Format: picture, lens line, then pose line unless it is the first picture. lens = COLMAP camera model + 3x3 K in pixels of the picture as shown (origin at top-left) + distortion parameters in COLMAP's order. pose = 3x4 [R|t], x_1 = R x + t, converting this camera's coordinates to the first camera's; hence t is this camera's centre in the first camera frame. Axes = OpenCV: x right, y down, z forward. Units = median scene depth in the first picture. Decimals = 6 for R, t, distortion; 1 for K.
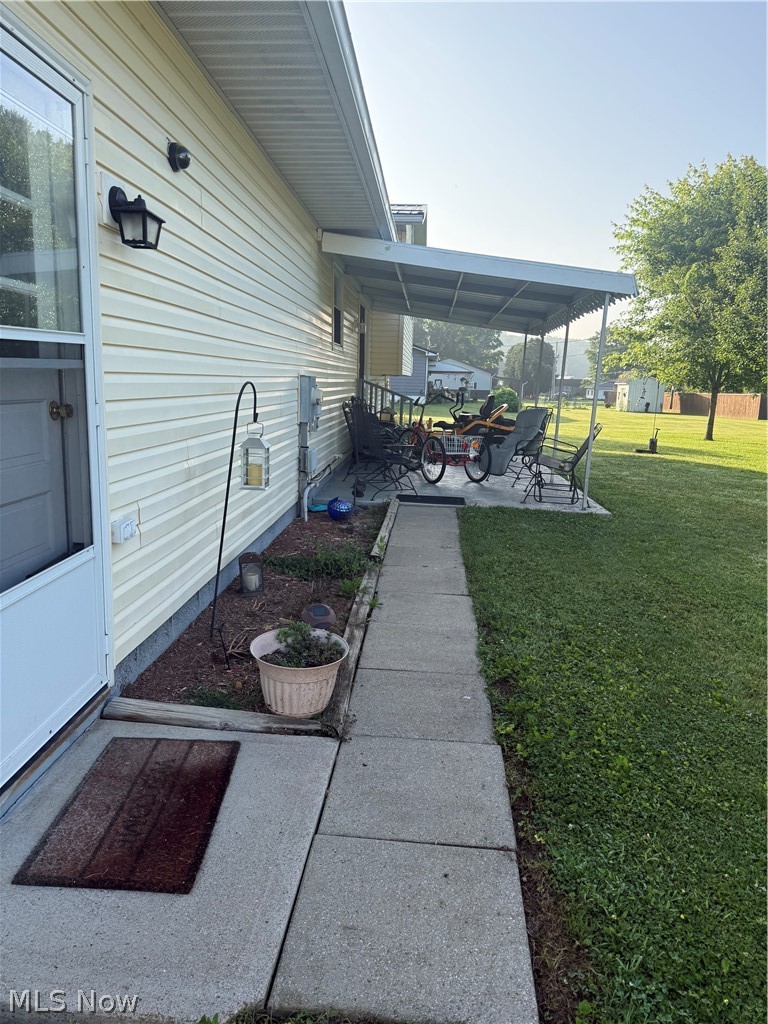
lens RADIAL K [[722.1, 0, 388.7], [0, 722.1, 514.8], [0, 0, 1]] dist [0.025850, -0.026671]
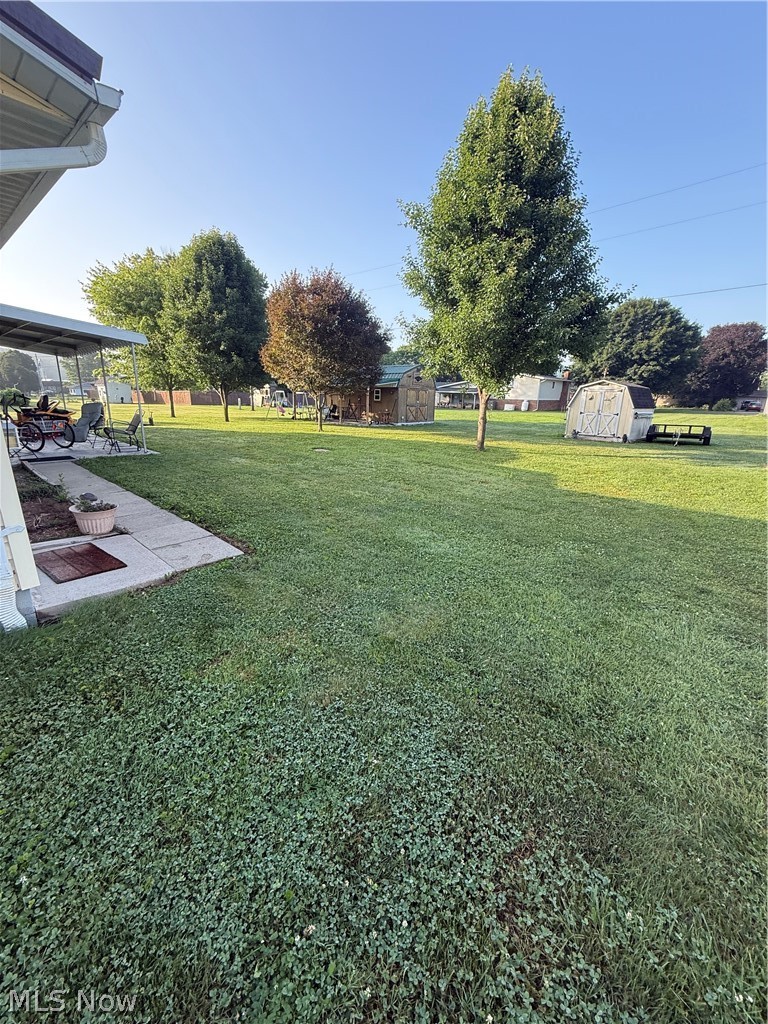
lens RADIAL K [[406.9, 0, 389.4], [0, 406.9, 508.6], [0, 0, 1]] dist [-0.012730, 0.000205]
pose [[0.604279, -0.235579, 0.761150, -0.215962], [0.142936, 0.971845, 0.187313, 0.030186], [-0.783847, -0.004394, 0.620939, -0.238671]]
